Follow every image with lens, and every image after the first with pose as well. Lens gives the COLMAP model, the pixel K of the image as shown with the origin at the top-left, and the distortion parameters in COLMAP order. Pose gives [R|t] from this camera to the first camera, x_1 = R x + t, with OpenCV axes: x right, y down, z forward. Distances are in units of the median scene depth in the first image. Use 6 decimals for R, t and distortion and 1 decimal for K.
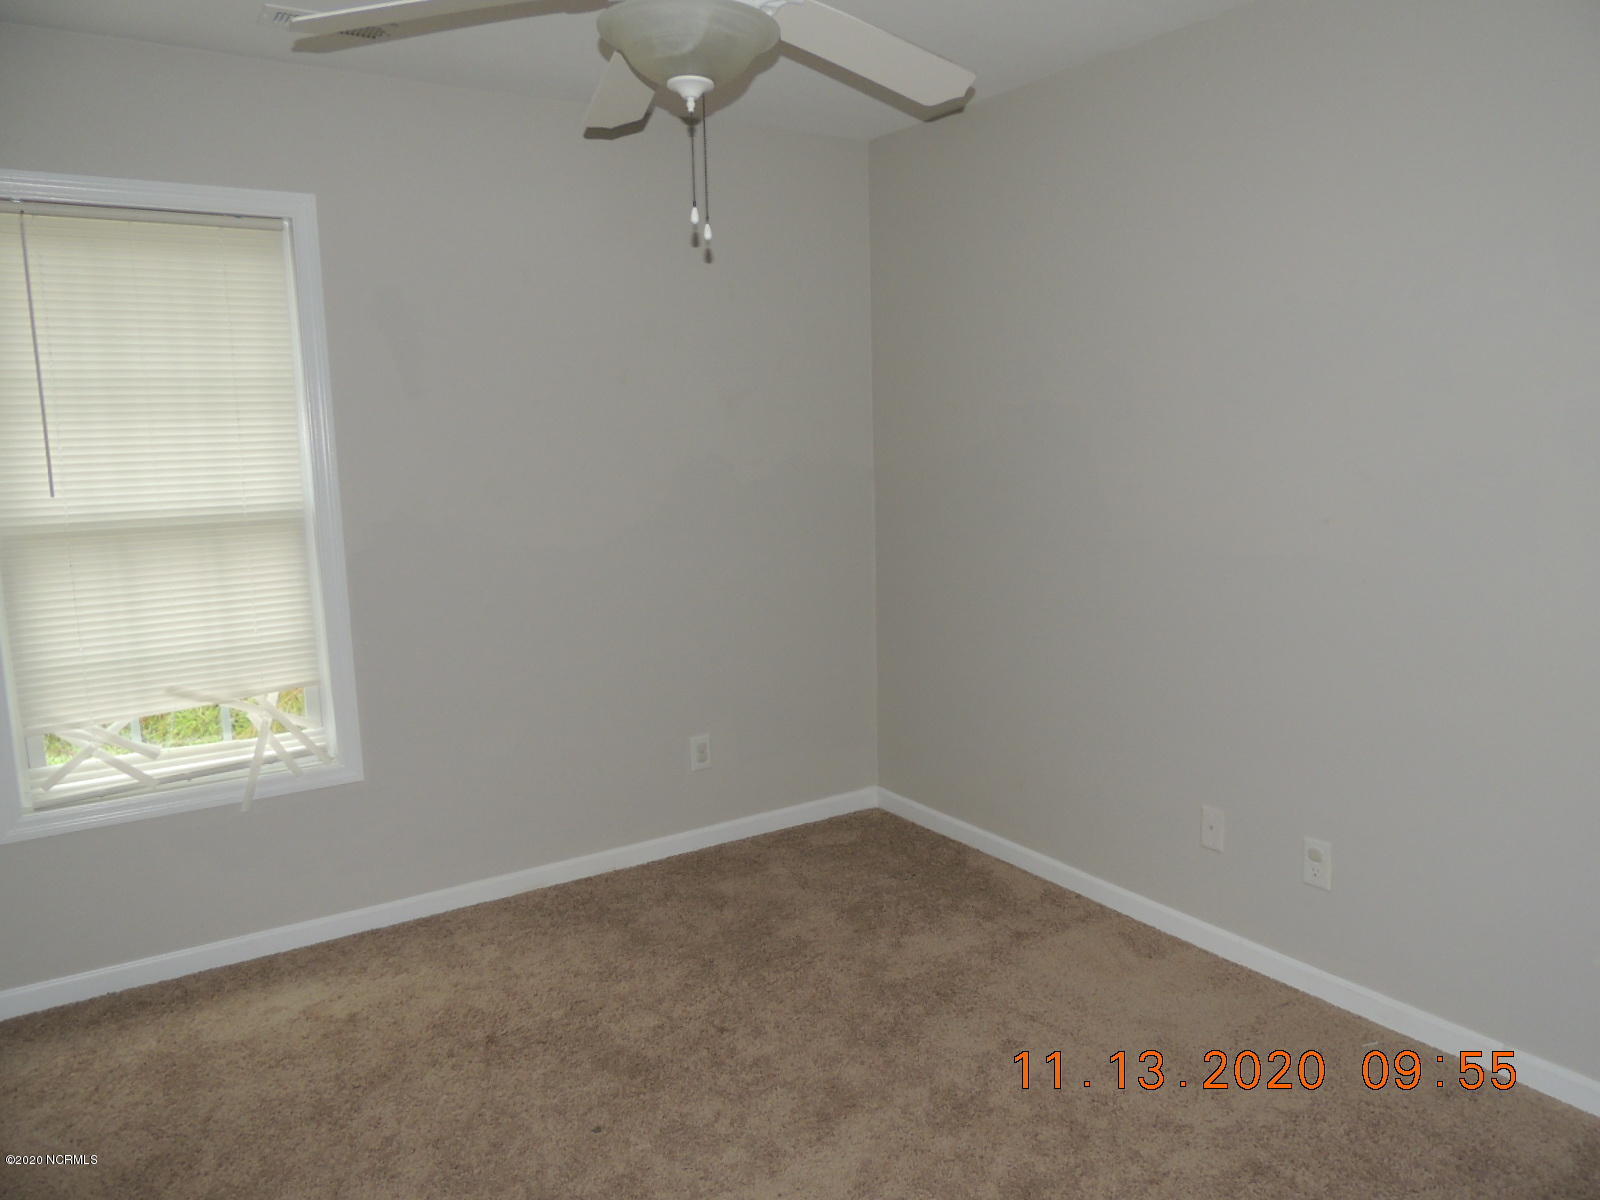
lens RADIAL K [[1134.0, 0, 800.0], [0, 1134.0, 600.0], [0, 0, 1]] dist [-0.007071, 0.003275]
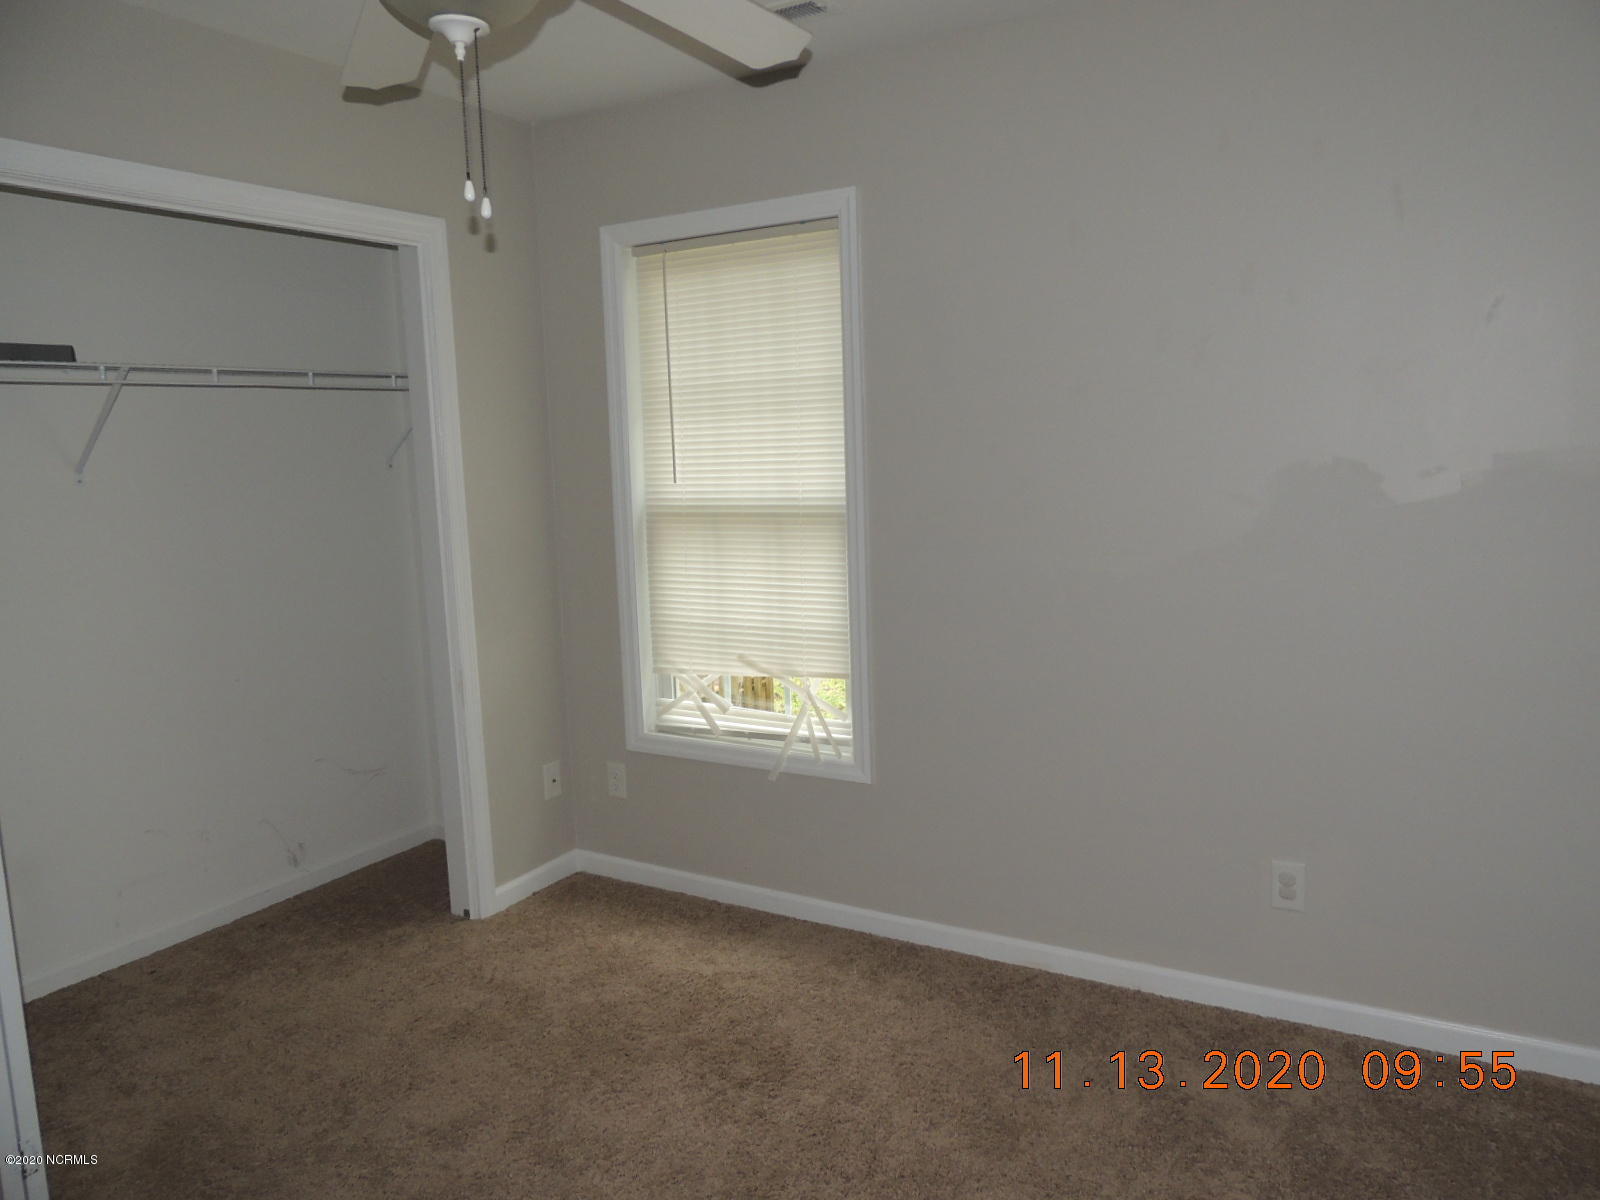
lens RADIAL K [[1134.0, 0, 800.0], [0, 1134.0, 600.0], [0, 0, 1]] dist [-0.007071, 0.003275]
pose [[0.463478, 0.139950, -0.874987, 0.458776], [-0.109425, 0.988930, 0.100213, -0.097271], [0.879326, 0.049299, 0.473661, 0.511819]]
